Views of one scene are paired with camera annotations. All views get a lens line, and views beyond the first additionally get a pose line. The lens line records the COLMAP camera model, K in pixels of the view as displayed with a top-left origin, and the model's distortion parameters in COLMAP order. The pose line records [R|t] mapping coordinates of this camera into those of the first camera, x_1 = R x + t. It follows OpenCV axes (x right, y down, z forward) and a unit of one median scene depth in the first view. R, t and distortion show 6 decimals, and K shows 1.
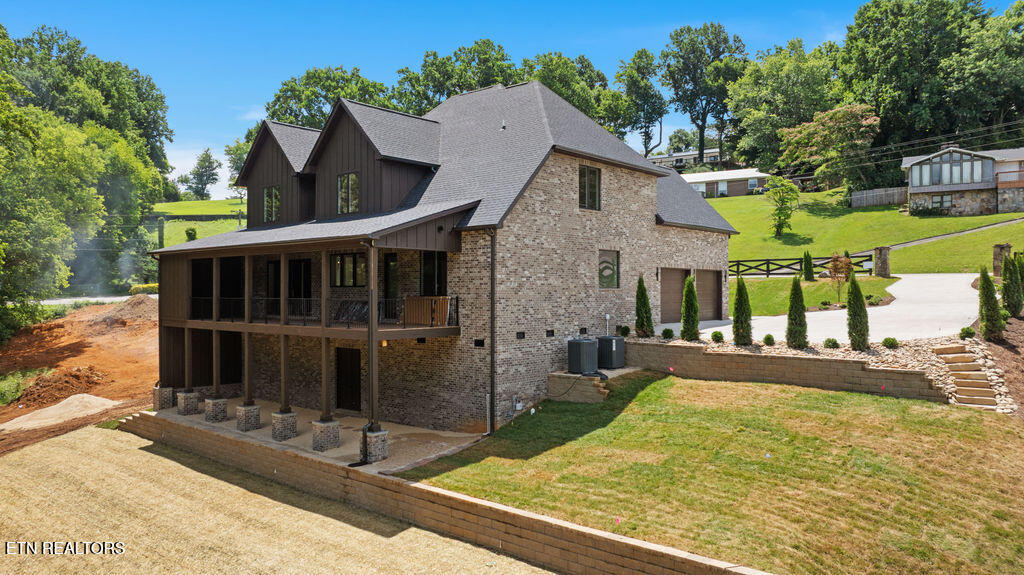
lens RADIAL K [[705.2, 0, 511.2], [0, 705.2, 285.7], [0, 0, 1]] dist [-0.011972, -0.001404]
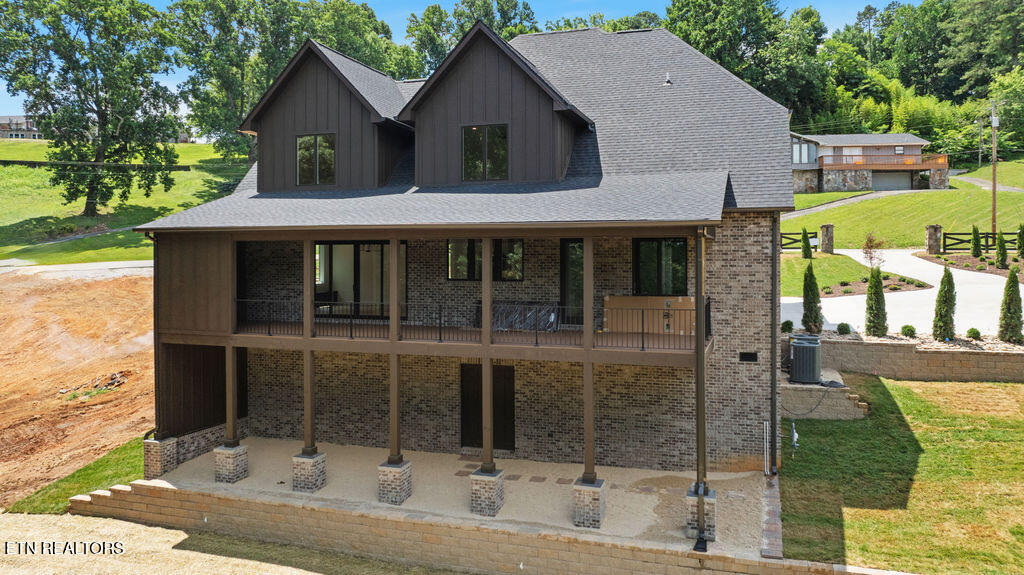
lens RADIAL K [[722.6, 0, 511.1], [0, 722.6, 245.9], [0, 0, 1]] dist [-0.012450, 0.001631]
pose [[0.924483, 0.002011, 0.381218, -0.452888], [-0.001184, 0.999996, -0.002404, -0.030104], [-0.381221, 0.001771, 0.924482, 0.273073]]
